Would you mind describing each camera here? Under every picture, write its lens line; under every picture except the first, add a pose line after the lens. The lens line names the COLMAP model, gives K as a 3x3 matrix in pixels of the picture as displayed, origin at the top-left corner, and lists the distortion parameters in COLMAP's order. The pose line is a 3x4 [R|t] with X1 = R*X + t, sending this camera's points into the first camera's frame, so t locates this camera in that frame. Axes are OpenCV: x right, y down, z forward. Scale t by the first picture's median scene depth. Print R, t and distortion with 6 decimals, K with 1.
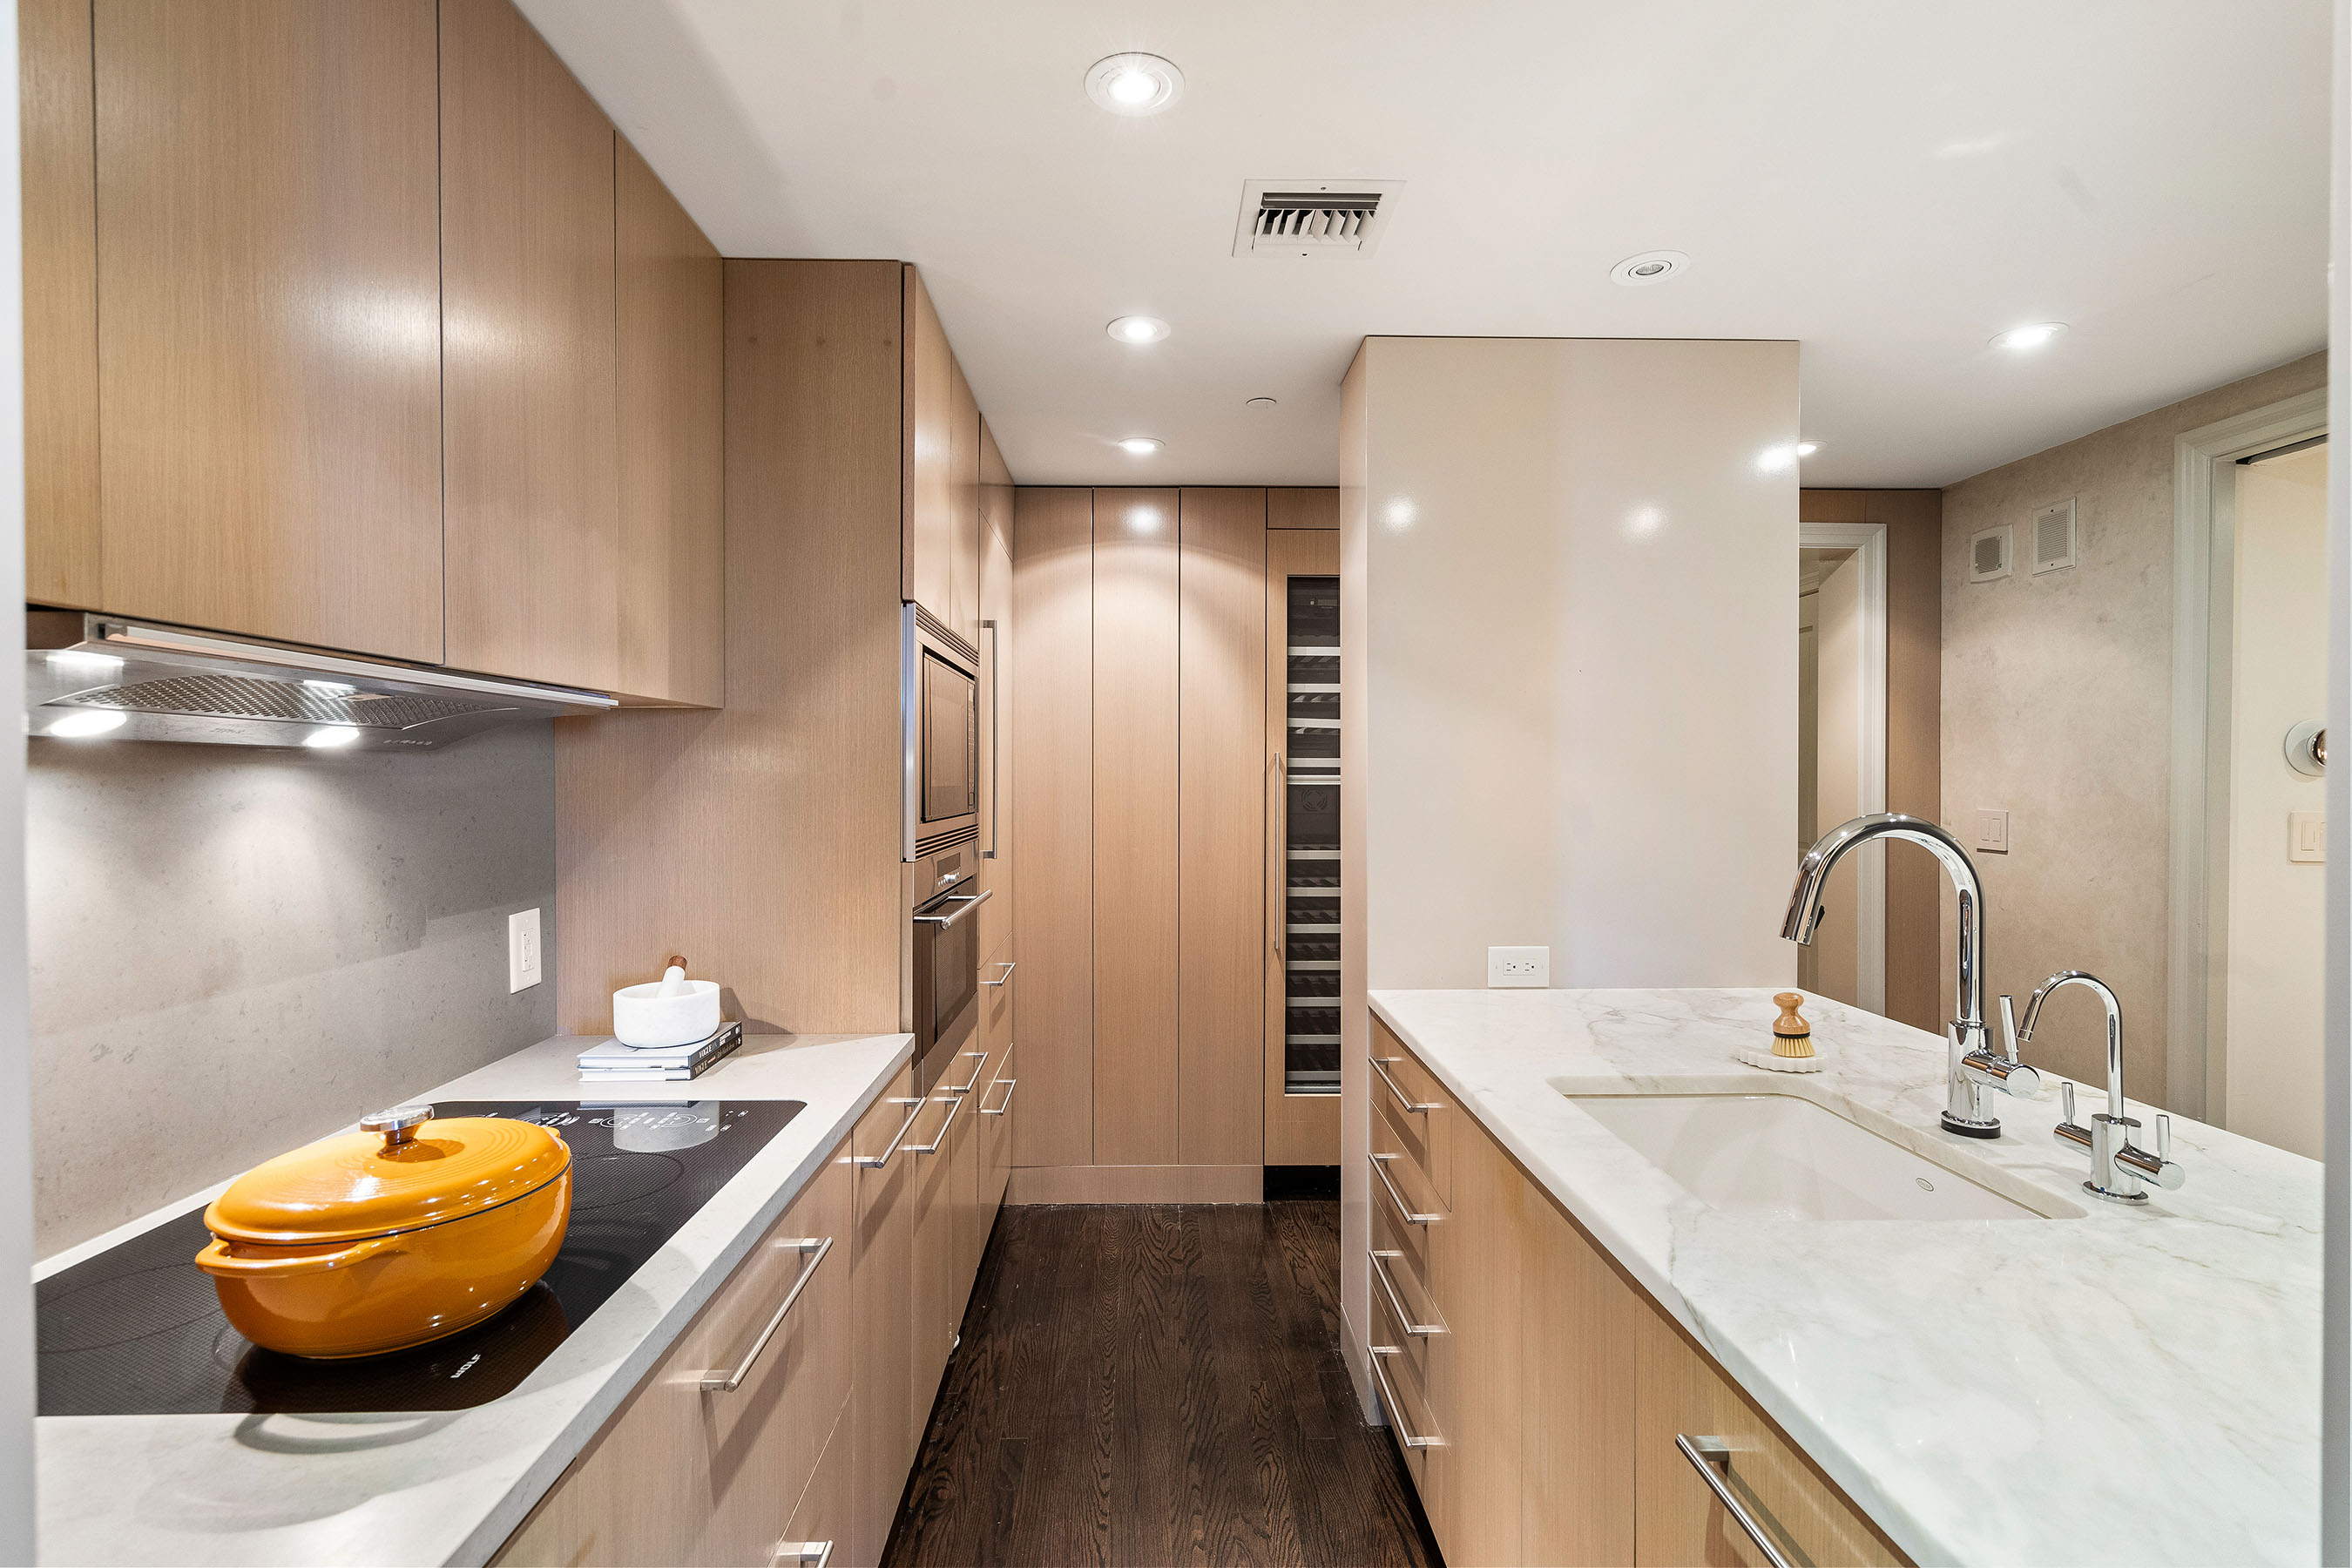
lens RADIAL K [[1089.4, 0, 1175.4], [0, 1089.4, 783.6], [0, 0, 1]] dist [-0.001105, 0.000502]
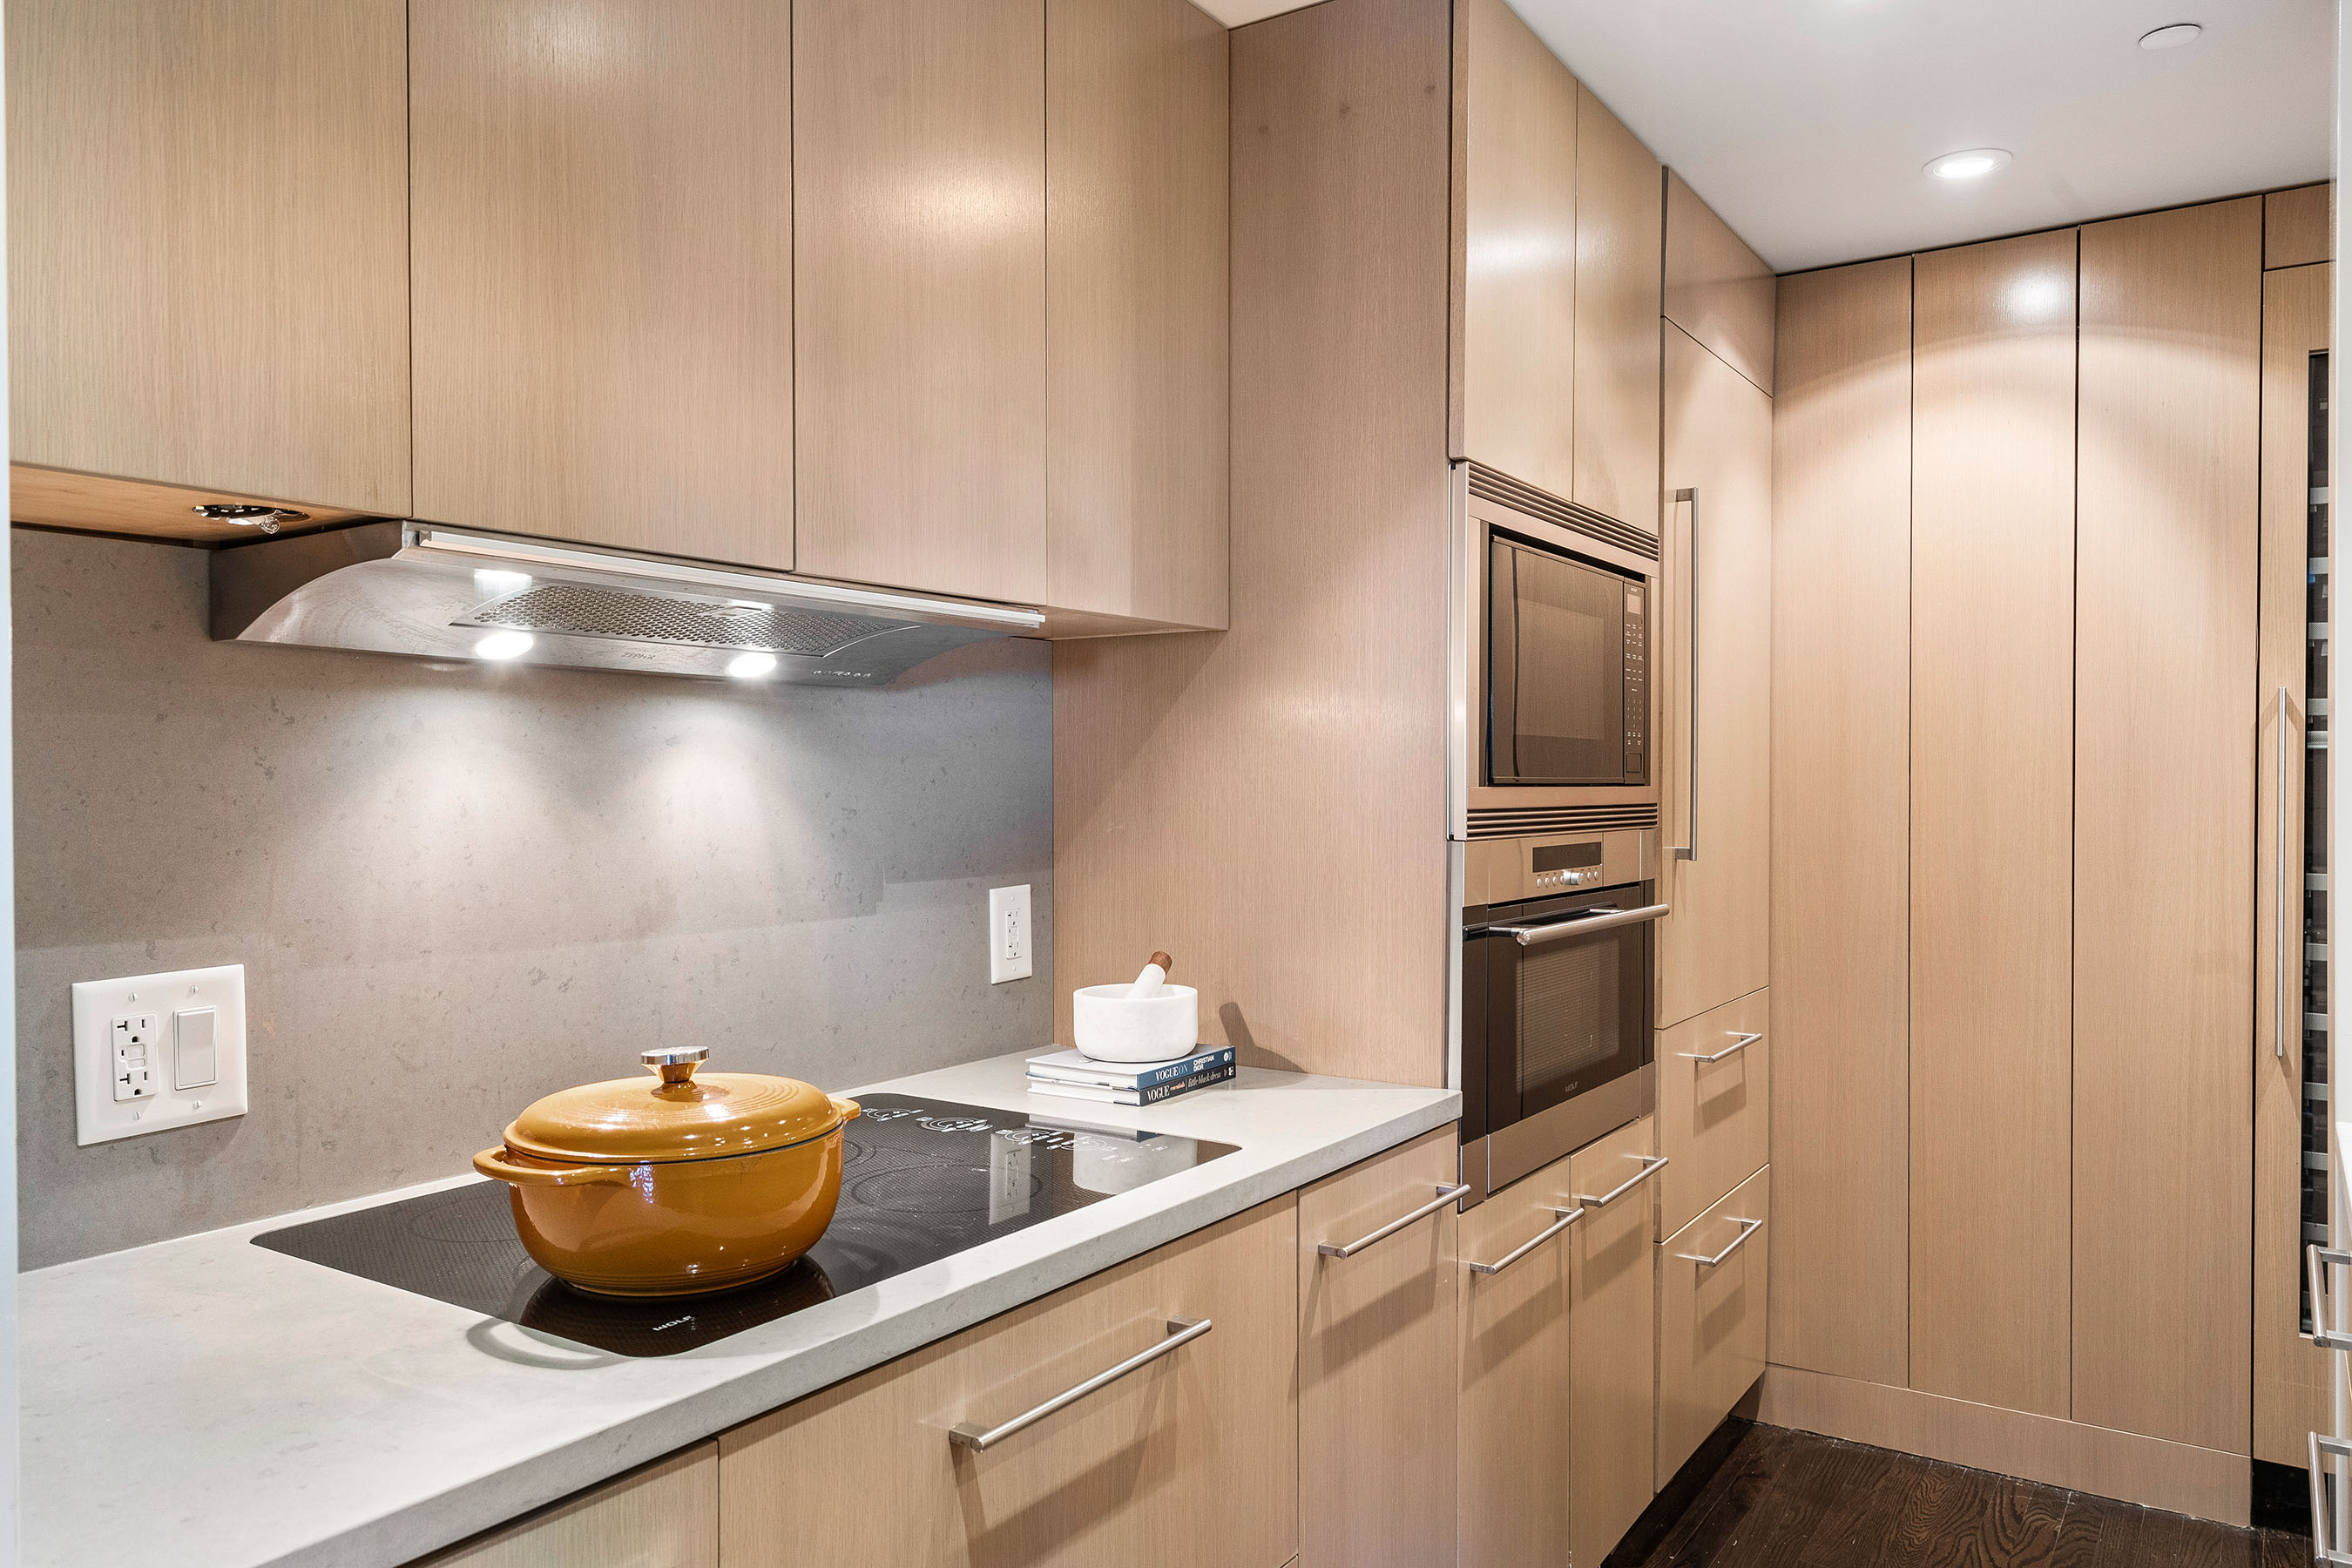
lens RADIAL K [[1643.0, 0, 1180.4], [0, 1643.0, 786.0], [0, 0, 1]] dist [0.007056, 0.000943]
pose [[0.817240, 0.002677, -0.576292, 0.208604], [-0.003423, 0.999994, -0.000209, 0.038226], [0.576288, 0.002144, 0.817244, 0.054720]]
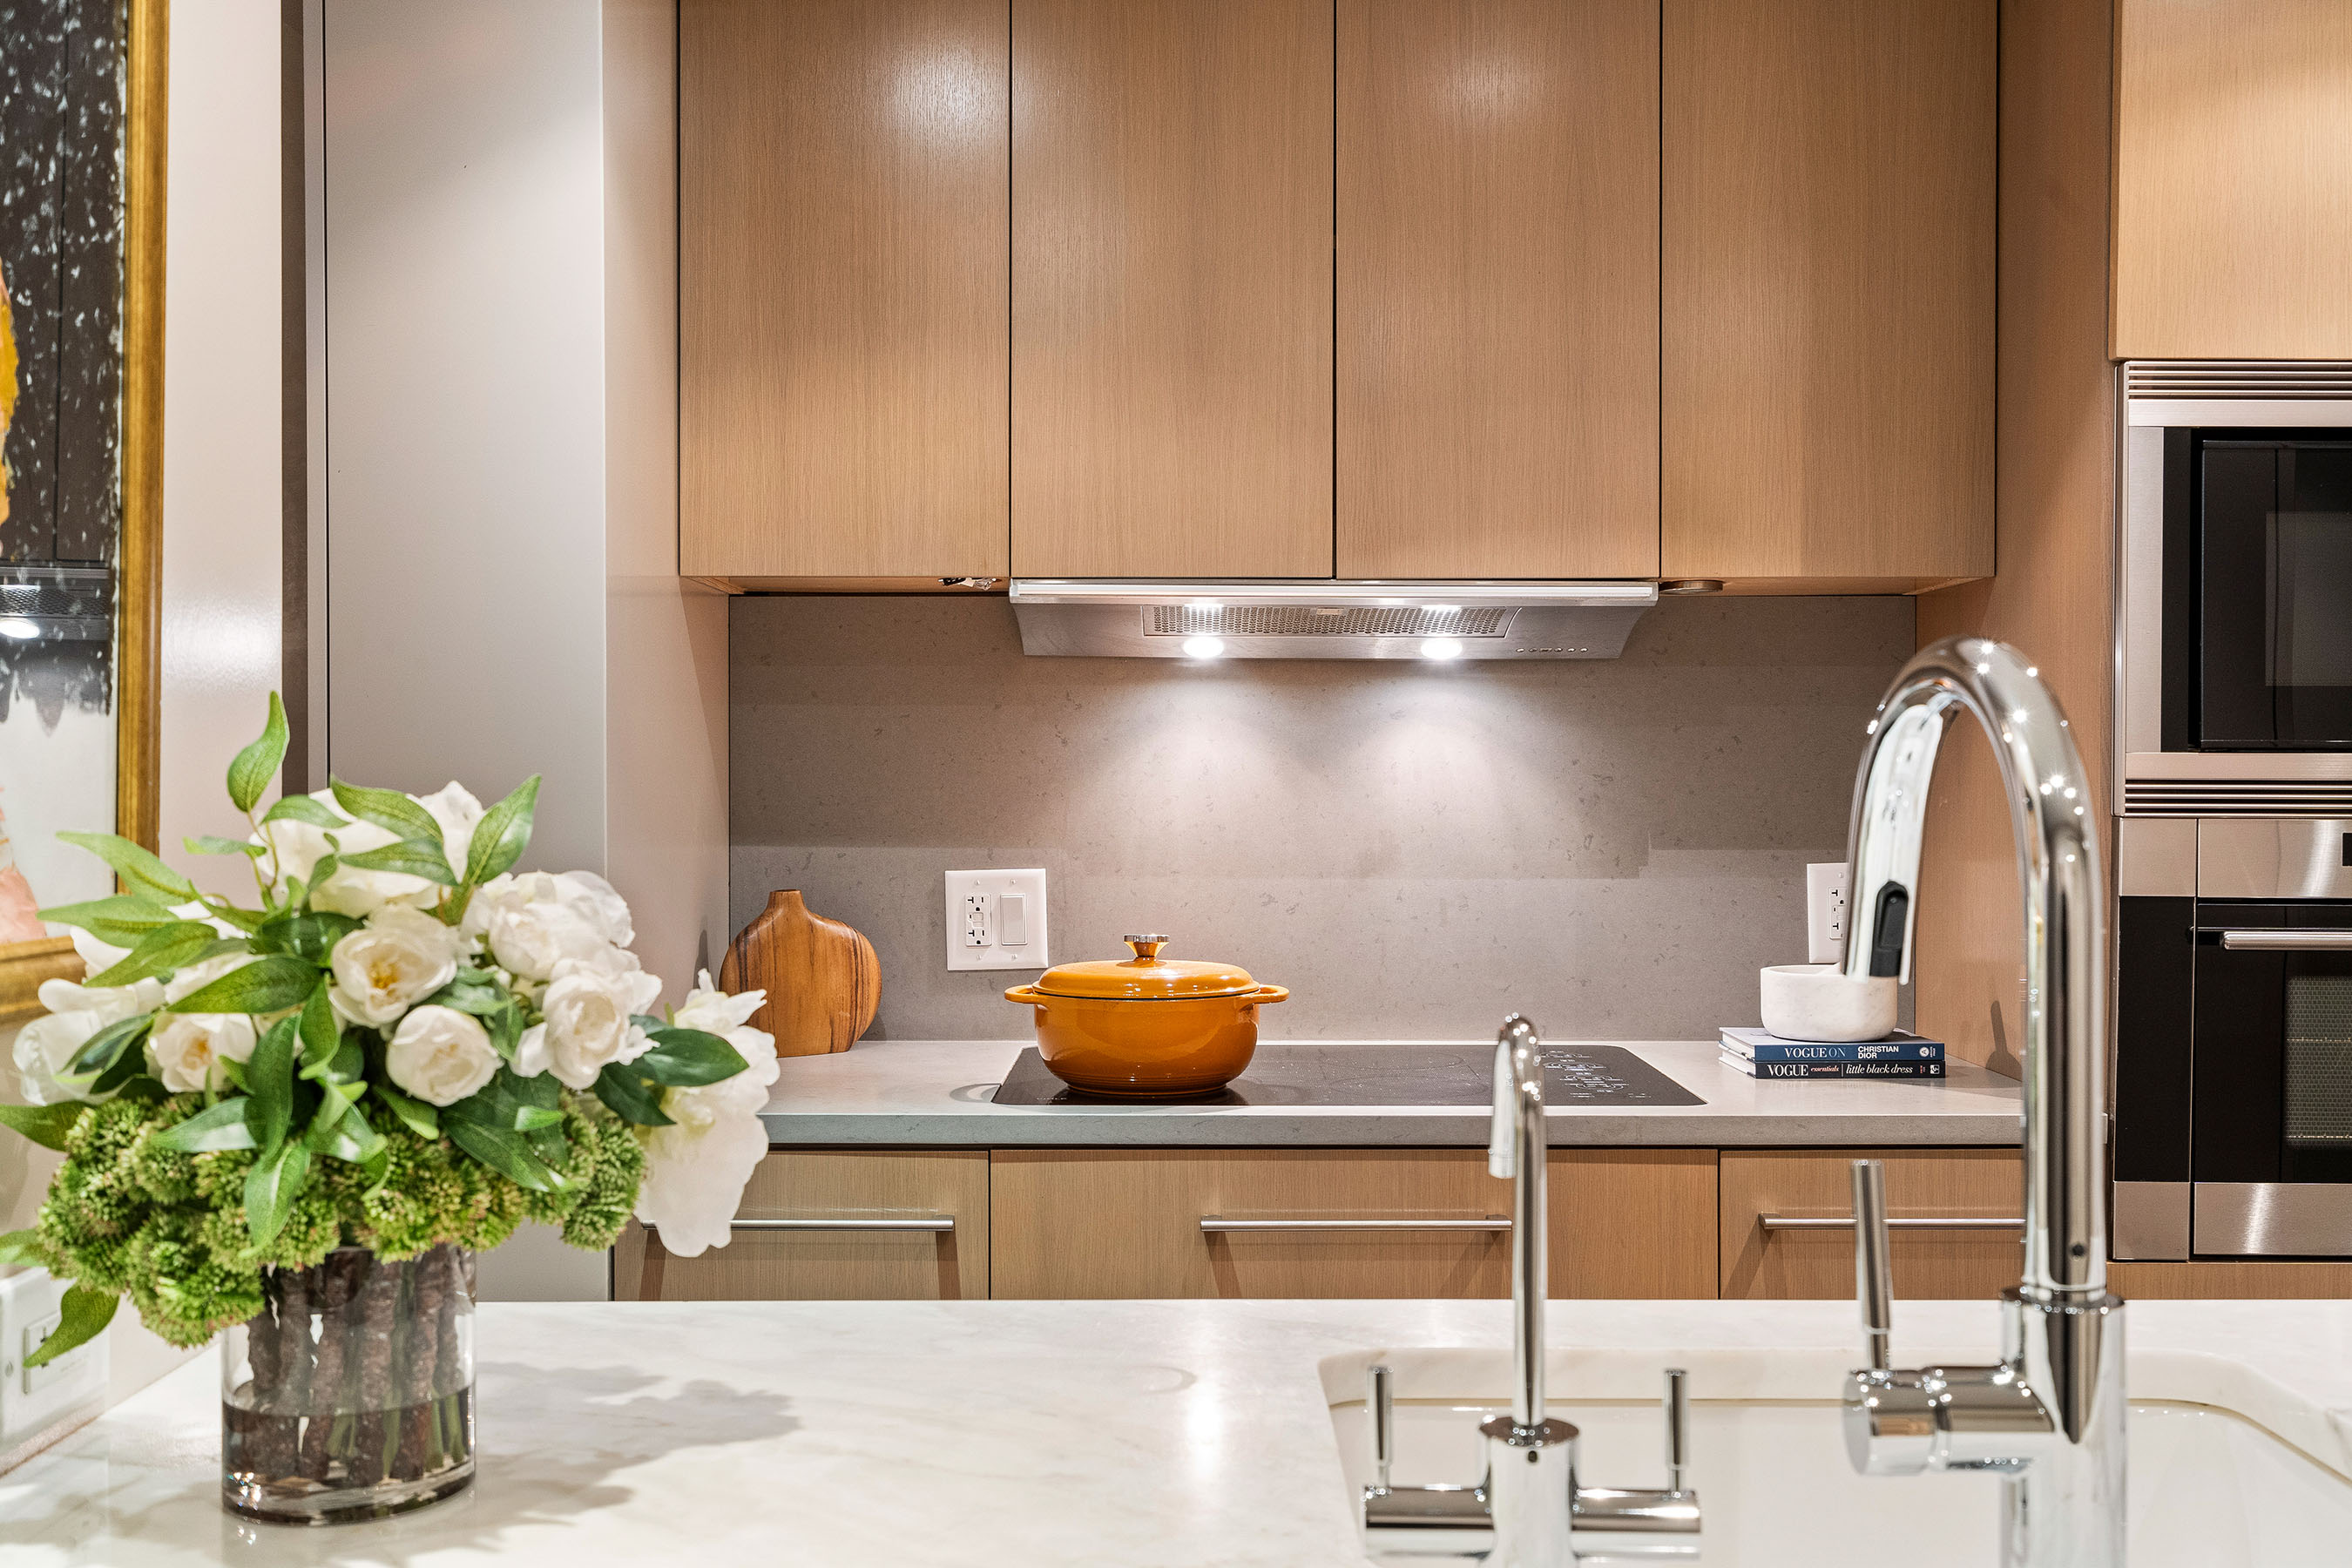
lens RADIAL K [[2331.1, 0, 1171.8], [0, 2331.1, 779.1], [0, 0, 1]] dist [0.014630, 0.000000]
pose [[-0.033085, 0.004417, -0.999443, 0.998906], [-0.007929, 0.999958, 0.004682, 0.050396], [0.999421, 0.008080, -0.033048, 0.543105]]
